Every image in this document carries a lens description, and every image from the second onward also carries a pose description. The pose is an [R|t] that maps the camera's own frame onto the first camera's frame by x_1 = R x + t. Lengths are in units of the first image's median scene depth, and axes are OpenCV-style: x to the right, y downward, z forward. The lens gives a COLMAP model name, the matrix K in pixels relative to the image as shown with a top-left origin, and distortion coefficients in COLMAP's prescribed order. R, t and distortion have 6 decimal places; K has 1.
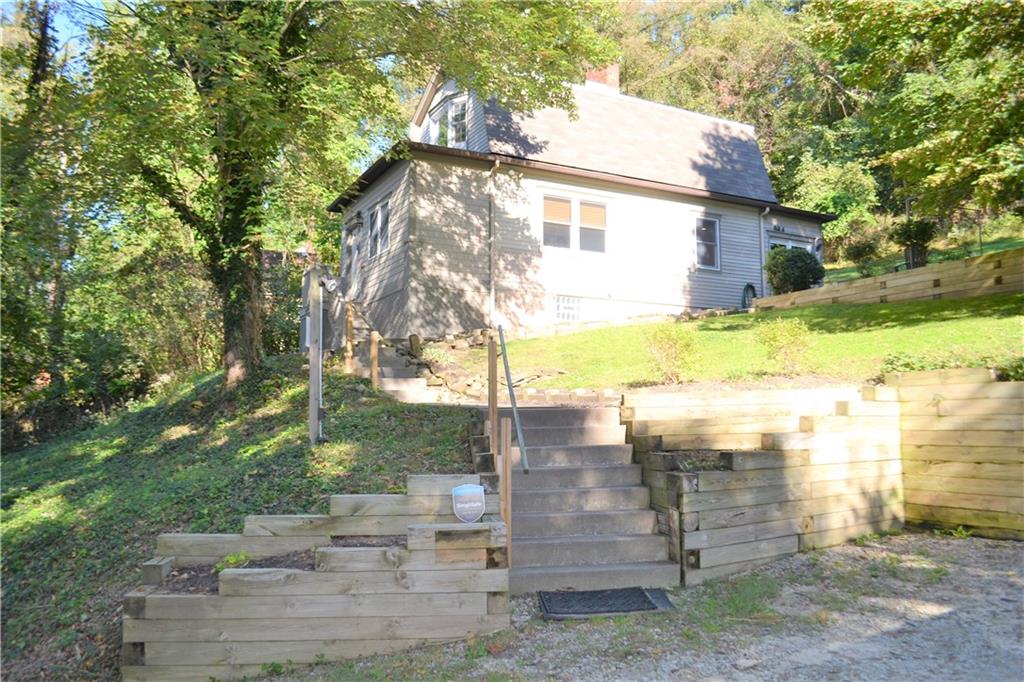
lens RADIAL K [[819.0, 0, 518.0], [0, 819.0, 341.4], [0, 0, 1]] dist [-0.090119, 0.025285]
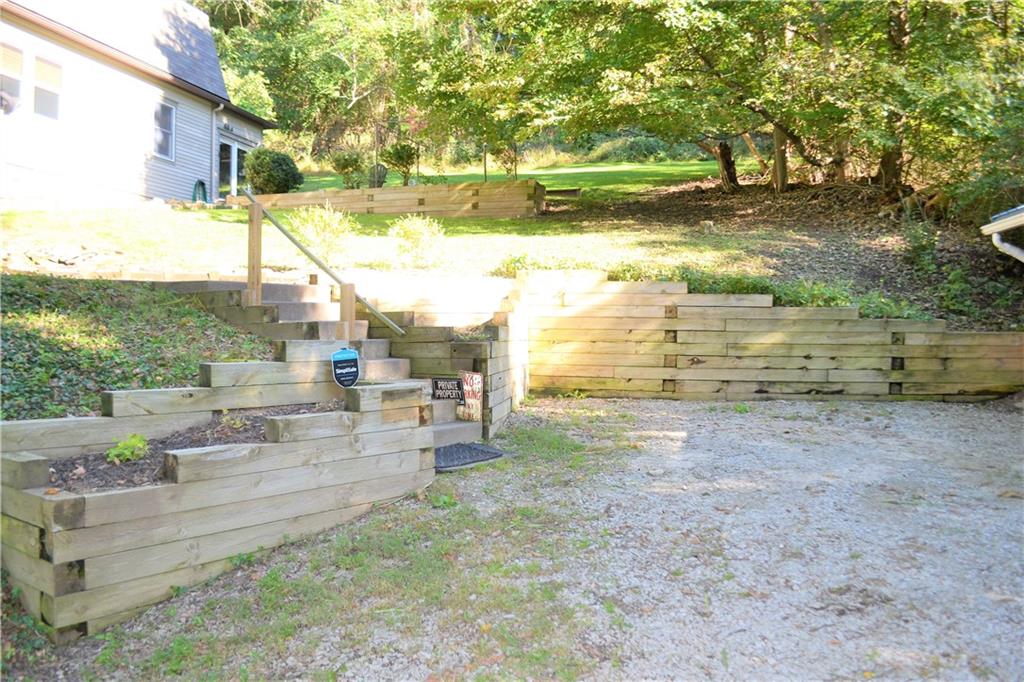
lens RADIAL K [[819.0, 0, 516.4], [0, 819.0, 349.2], [0, 0, 1]] dist [-0.090119, 0.025285]
pose [[0.686607, -0.002370, 0.727025, -0.204236], [-0.082716, 0.993247, 0.081356, 0.026661], [-0.722308, -0.115997, 0.681775, 0.067005]]
